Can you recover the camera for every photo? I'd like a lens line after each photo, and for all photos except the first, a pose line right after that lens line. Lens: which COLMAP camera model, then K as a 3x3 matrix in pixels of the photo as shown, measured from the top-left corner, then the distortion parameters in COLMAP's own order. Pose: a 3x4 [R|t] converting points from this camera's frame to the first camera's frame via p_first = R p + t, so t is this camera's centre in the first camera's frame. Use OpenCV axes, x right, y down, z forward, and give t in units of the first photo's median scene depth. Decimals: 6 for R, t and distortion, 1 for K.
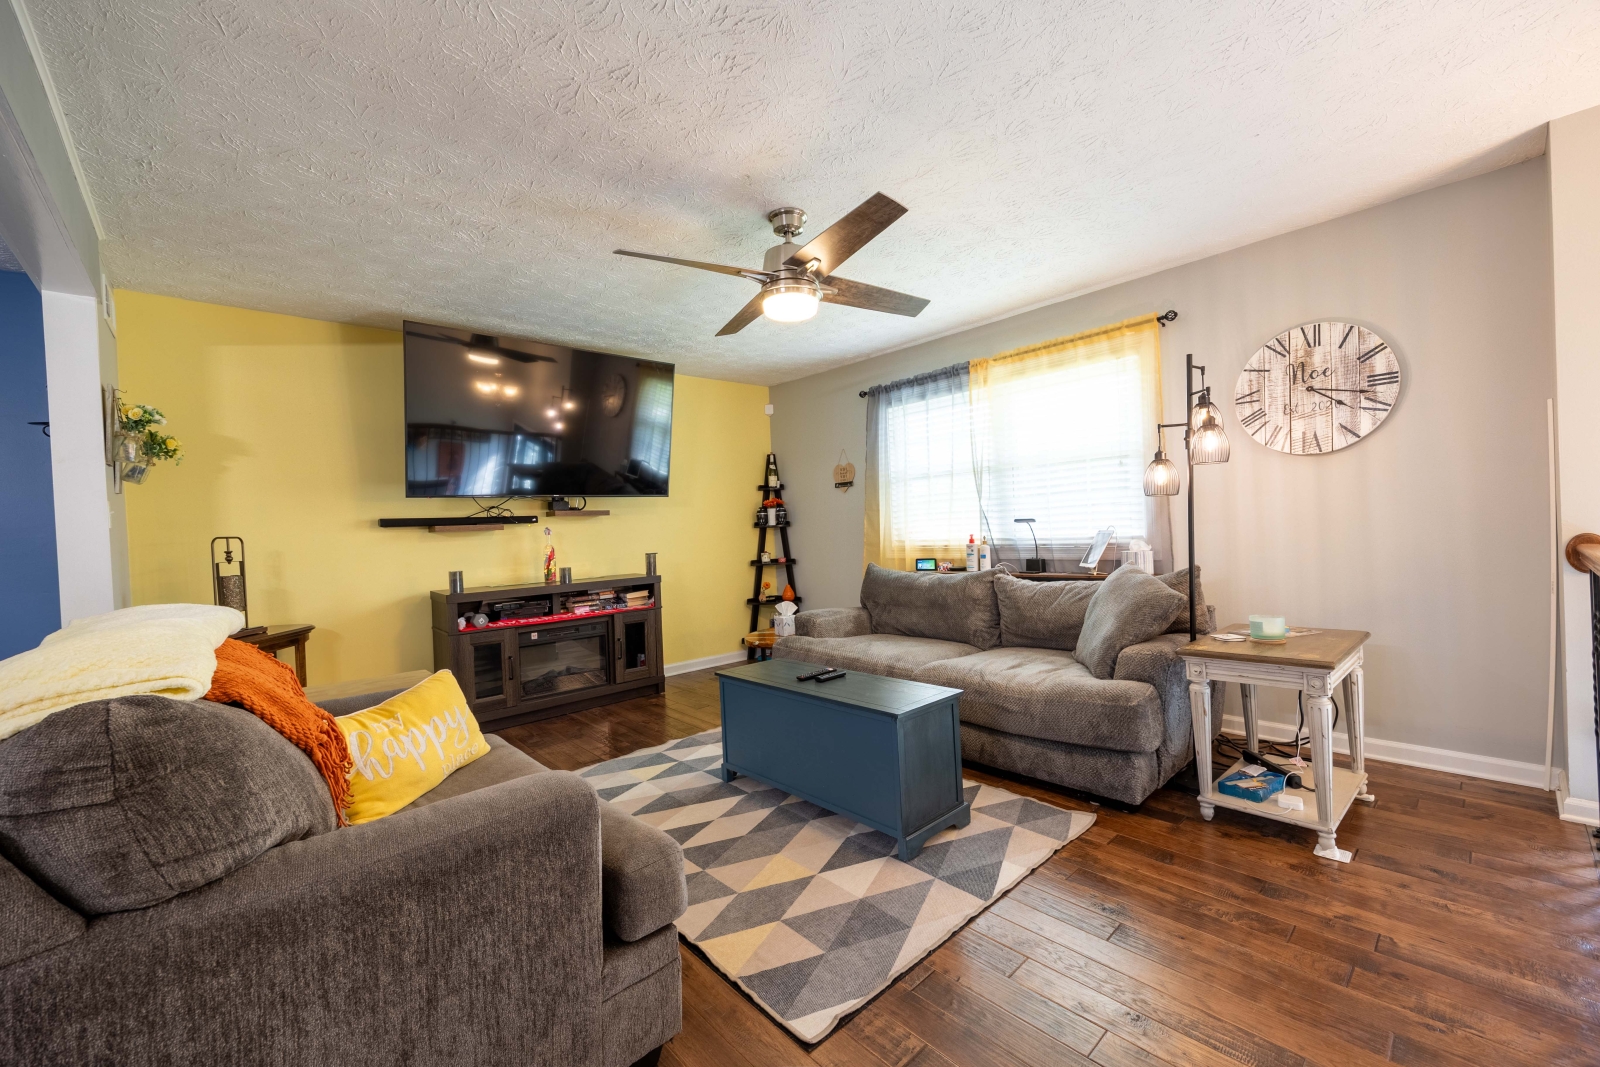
lens RADIAL K [[636.8, 0, 801.1], [0, 636.8, 533.9], [0, 0, 1]] dist [0.008473, -0.000218]
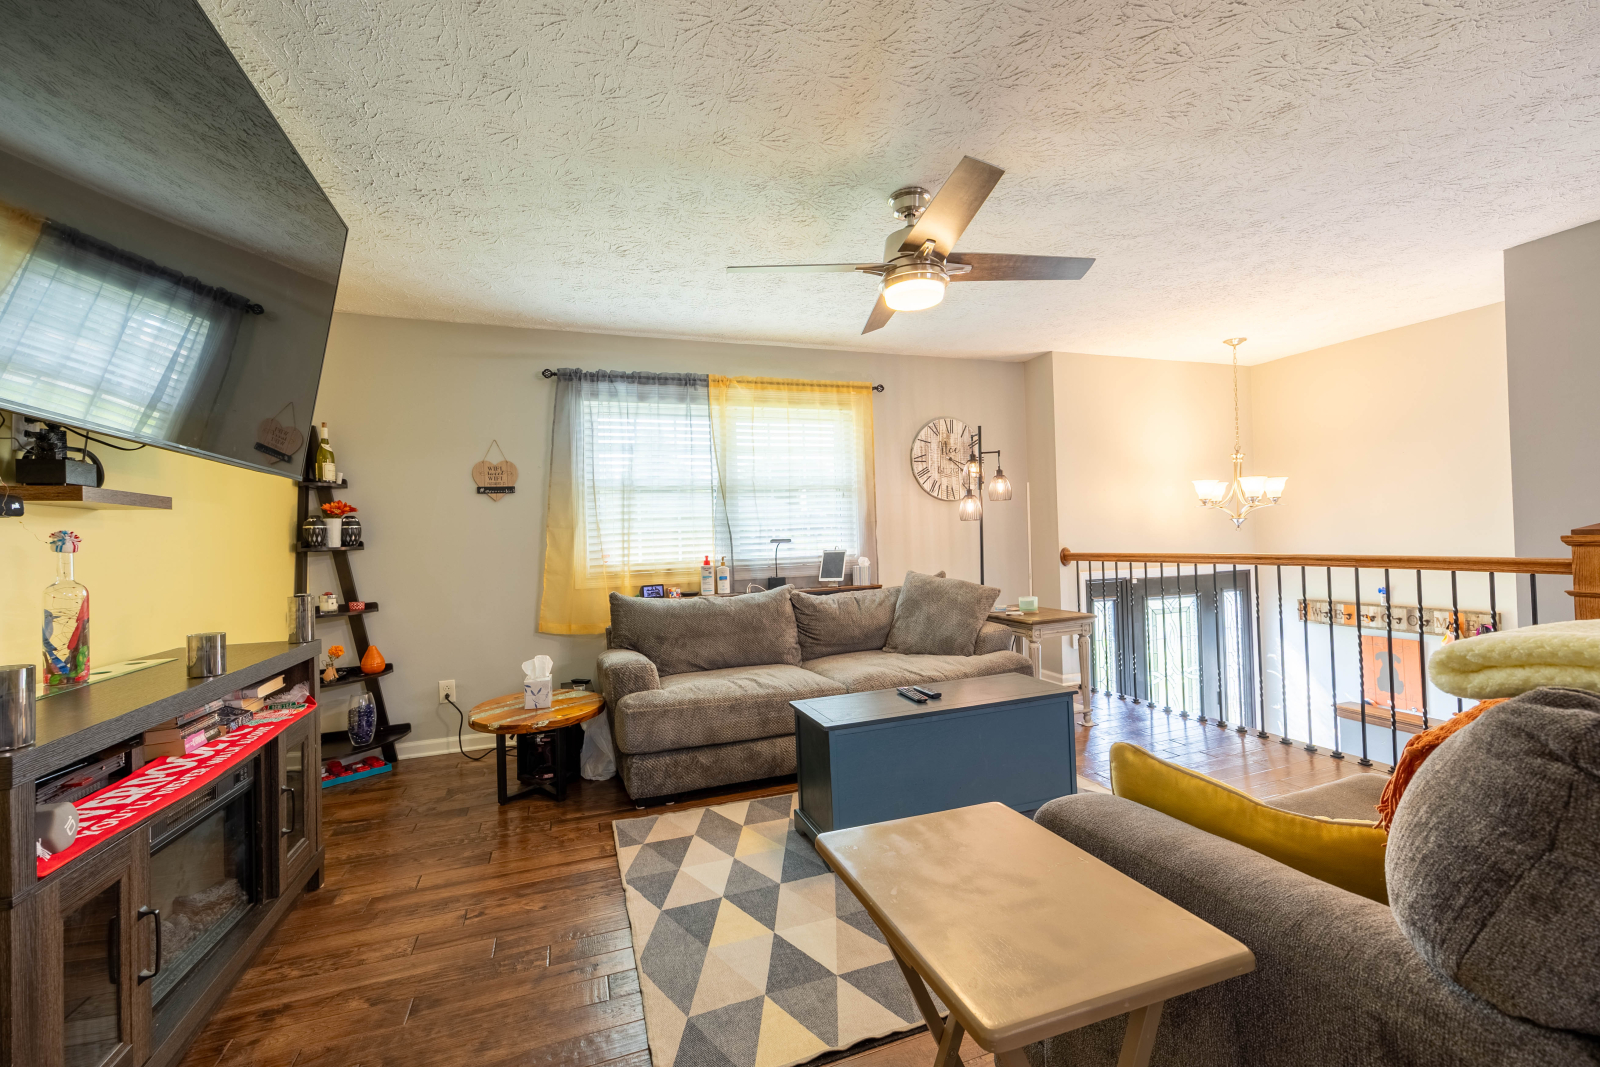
lens RADIAL K [[662.8, 0, 808.7], [0, 662.8, 535.2], [0, 0, 1]] dist [-0.003509, -0.000178]
pose [[0.377418, 0.033230, 0.925447, -0.616571], [0.027475, 0.998514, -0.047058, 0.021873], [-0.925635, 0.043187, 0.375944, 0.515427]]
